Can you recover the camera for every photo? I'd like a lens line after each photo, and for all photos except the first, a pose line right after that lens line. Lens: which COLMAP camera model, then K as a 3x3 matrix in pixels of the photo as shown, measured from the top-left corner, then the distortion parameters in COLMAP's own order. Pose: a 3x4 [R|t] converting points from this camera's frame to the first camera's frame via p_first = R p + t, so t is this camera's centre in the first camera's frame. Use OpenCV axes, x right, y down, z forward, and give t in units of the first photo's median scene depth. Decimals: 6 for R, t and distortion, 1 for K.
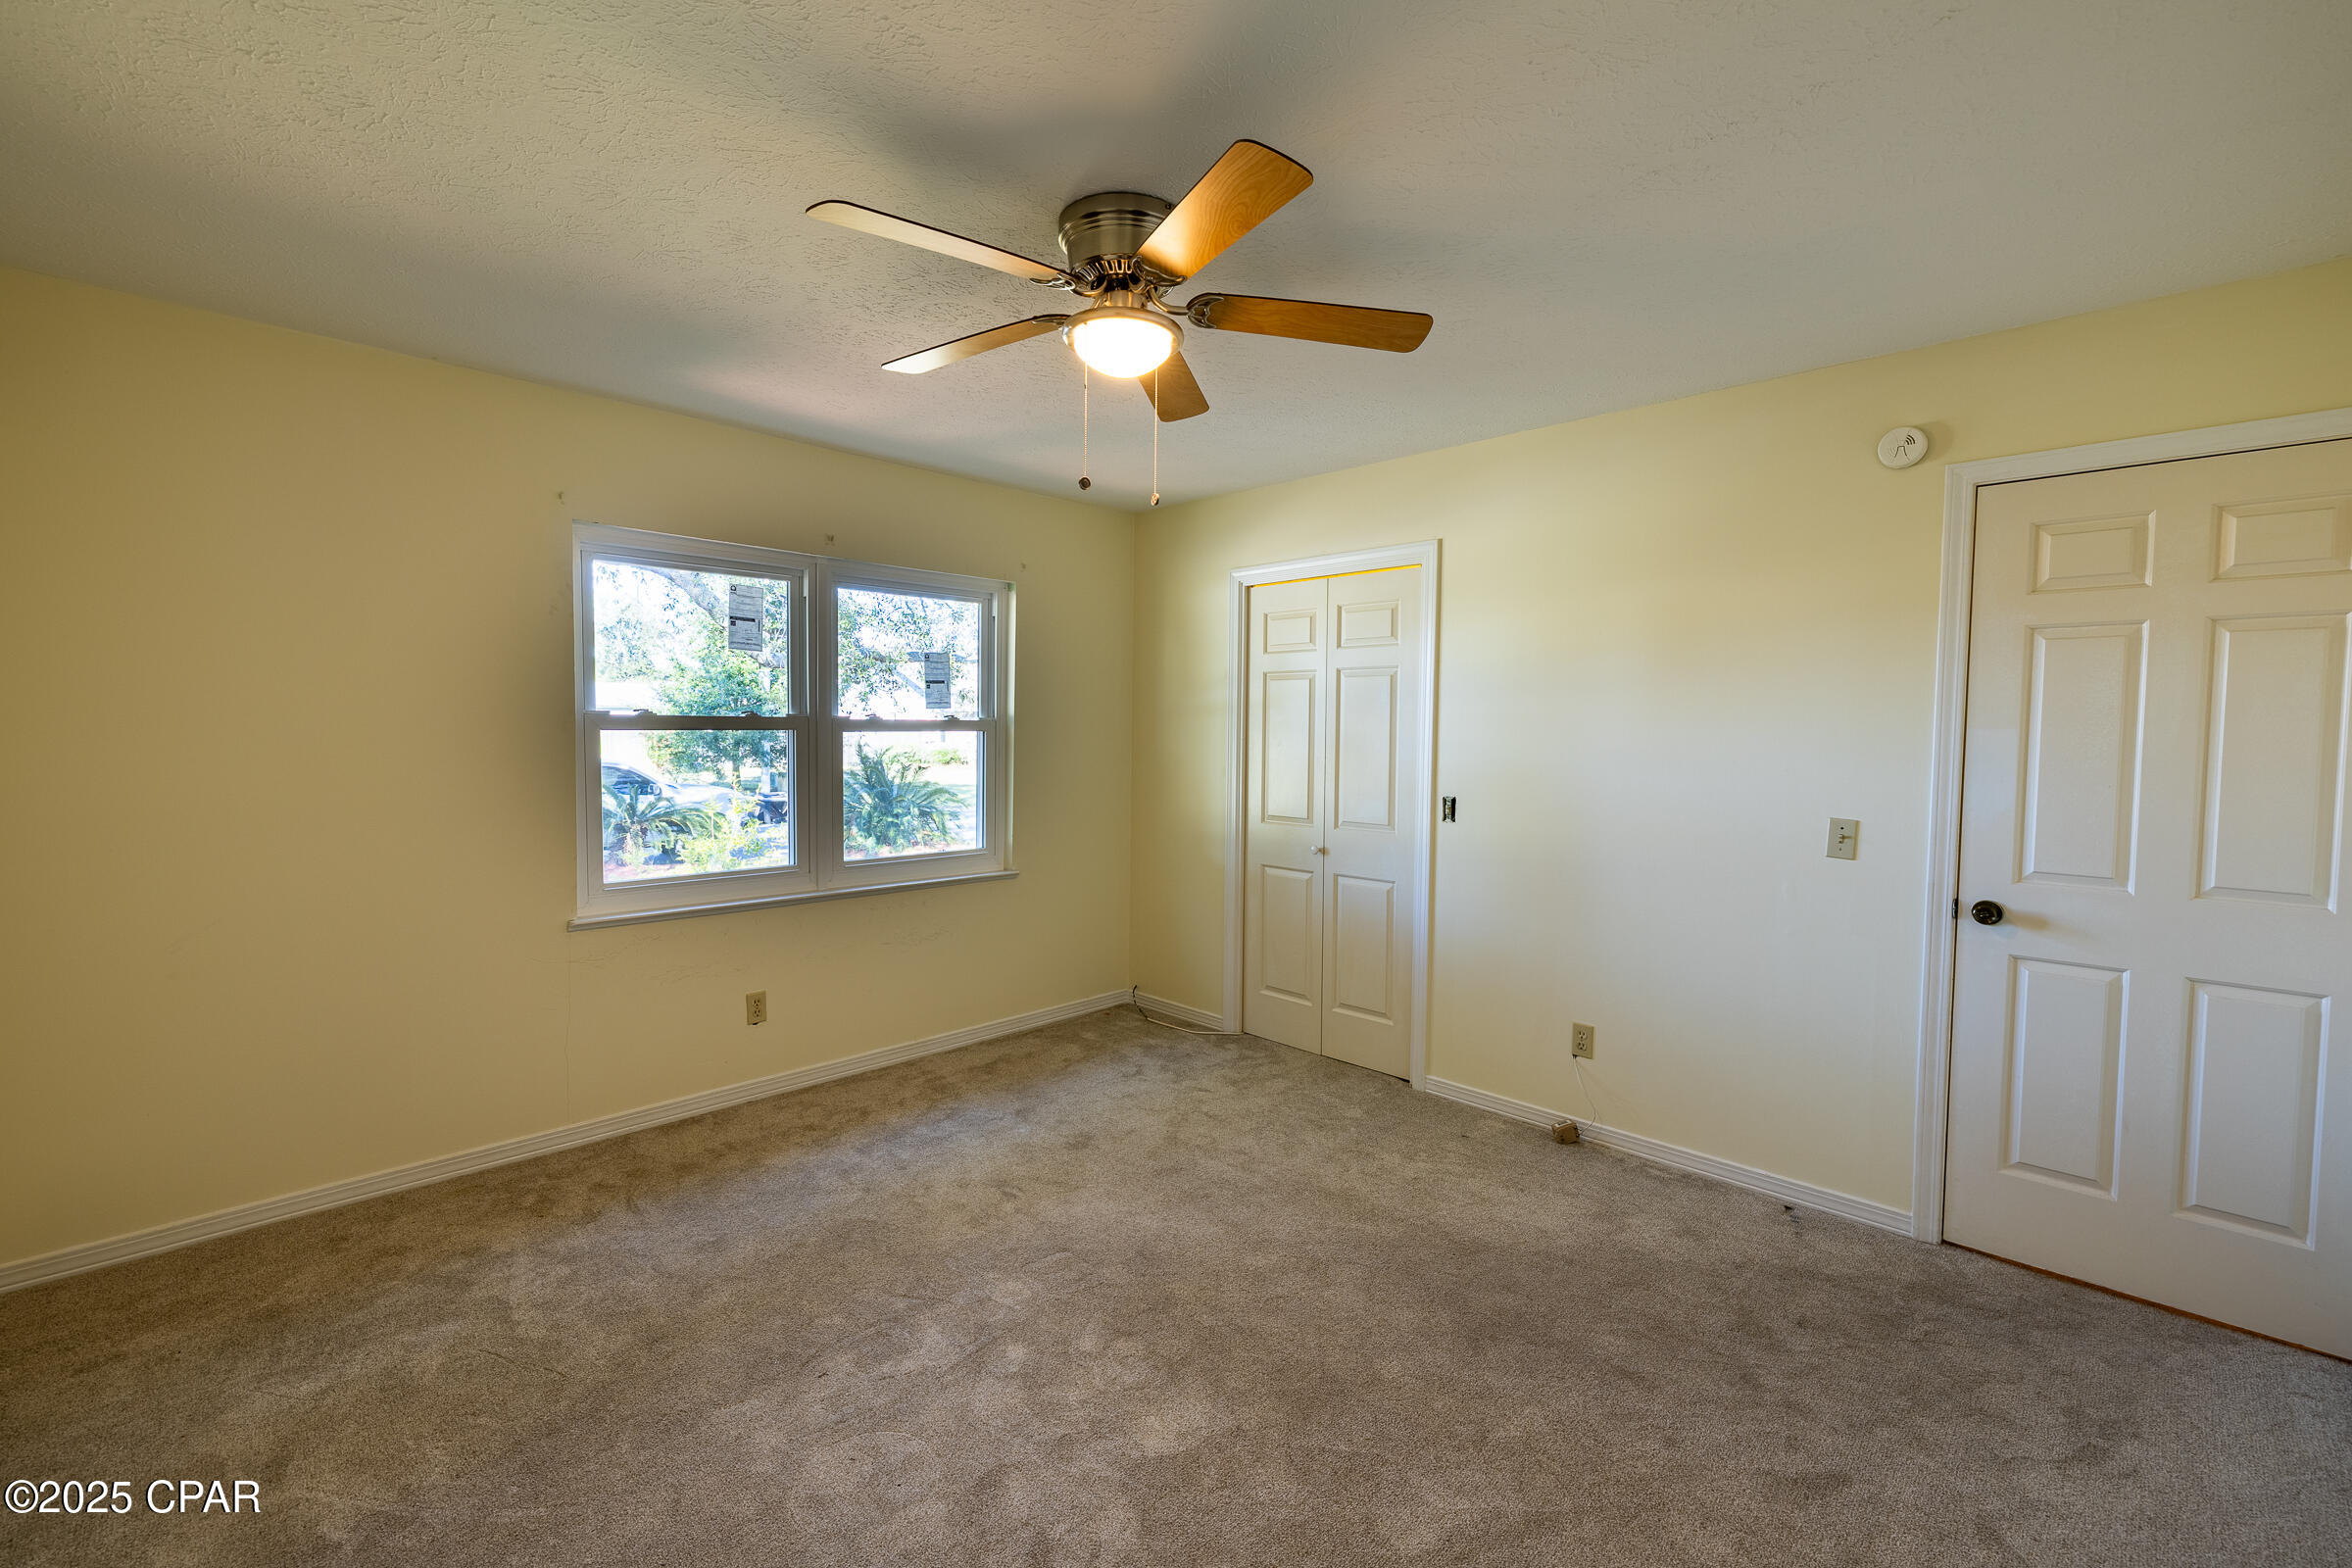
lens RADIAL K [[1006.2, 0, 1174.9], [0, 1006.2, 782.9], [0, 0, 1]] dist [0.002200, -0.000022]
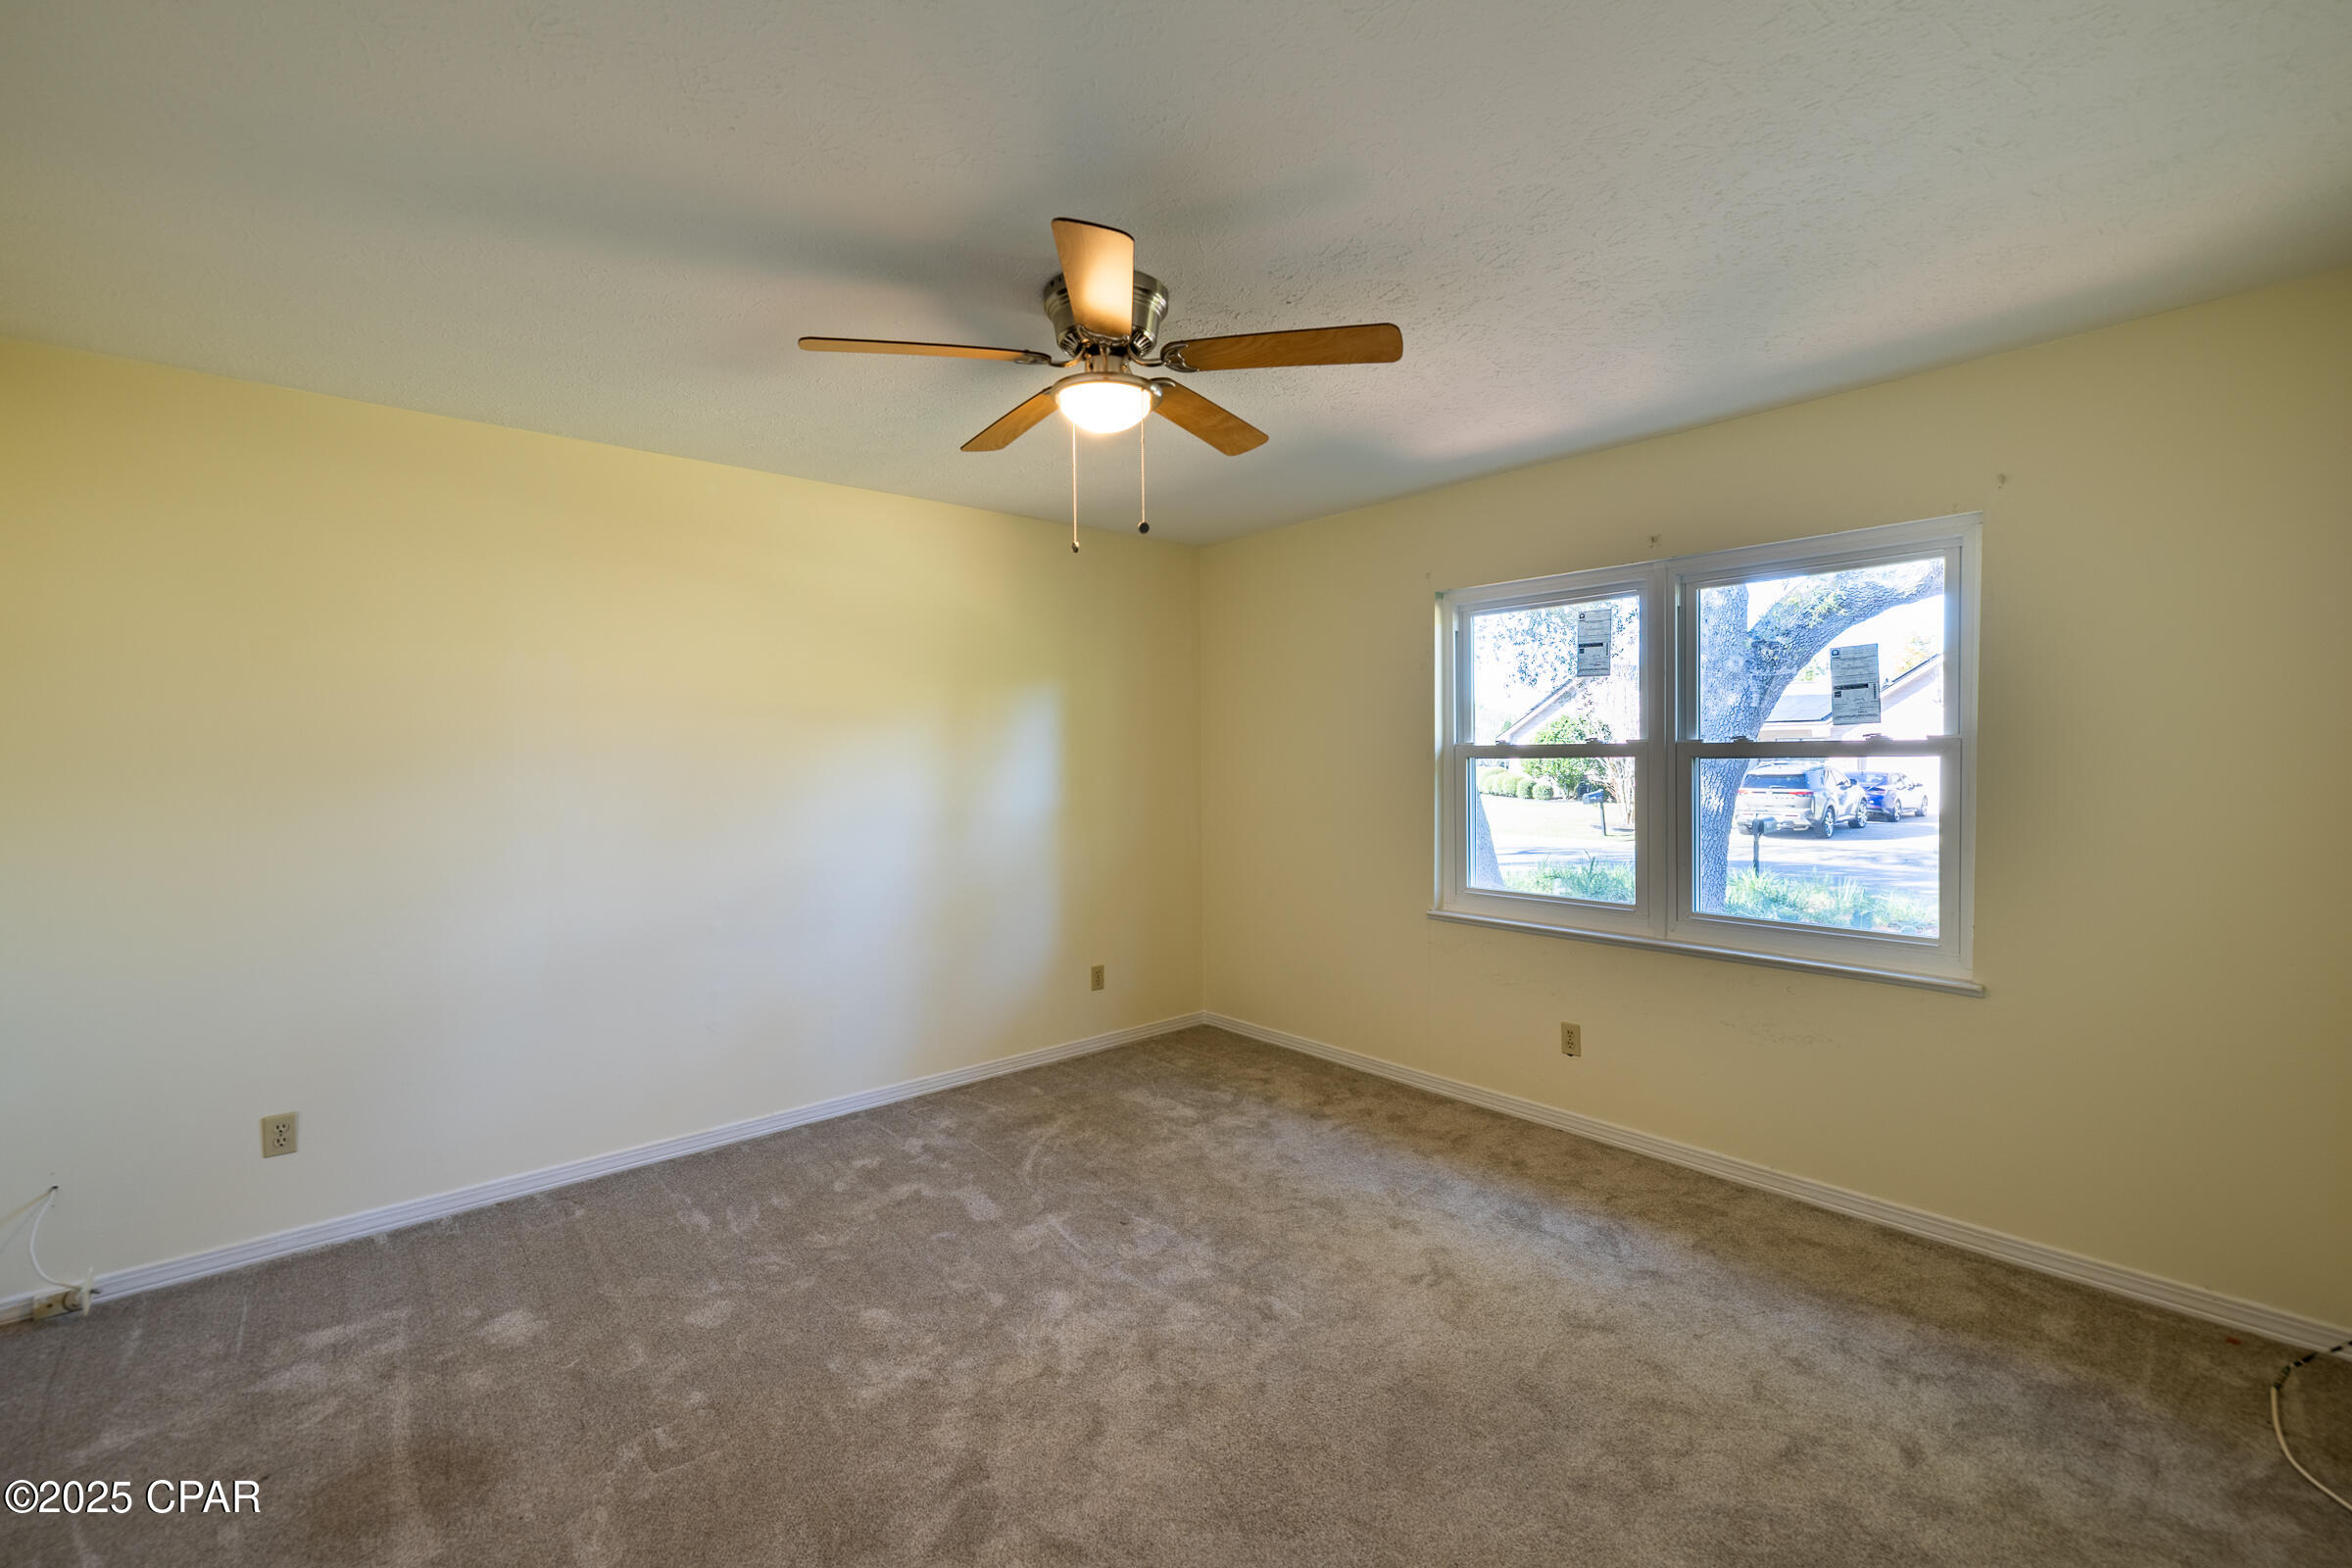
lens RADIAL K [[1006.2, 0, 1168.6], [0, 1006.2, 790.5], [0, 0, 1]] dist [0.002200, -0.000022]
pose [[-0.099558, 0.025259, -0.994711, 0.588166], [-0.044671, 0.998556, 0.029828, -0.031111], [0.994028, 0.047404, -0.098286, 0.682563]]
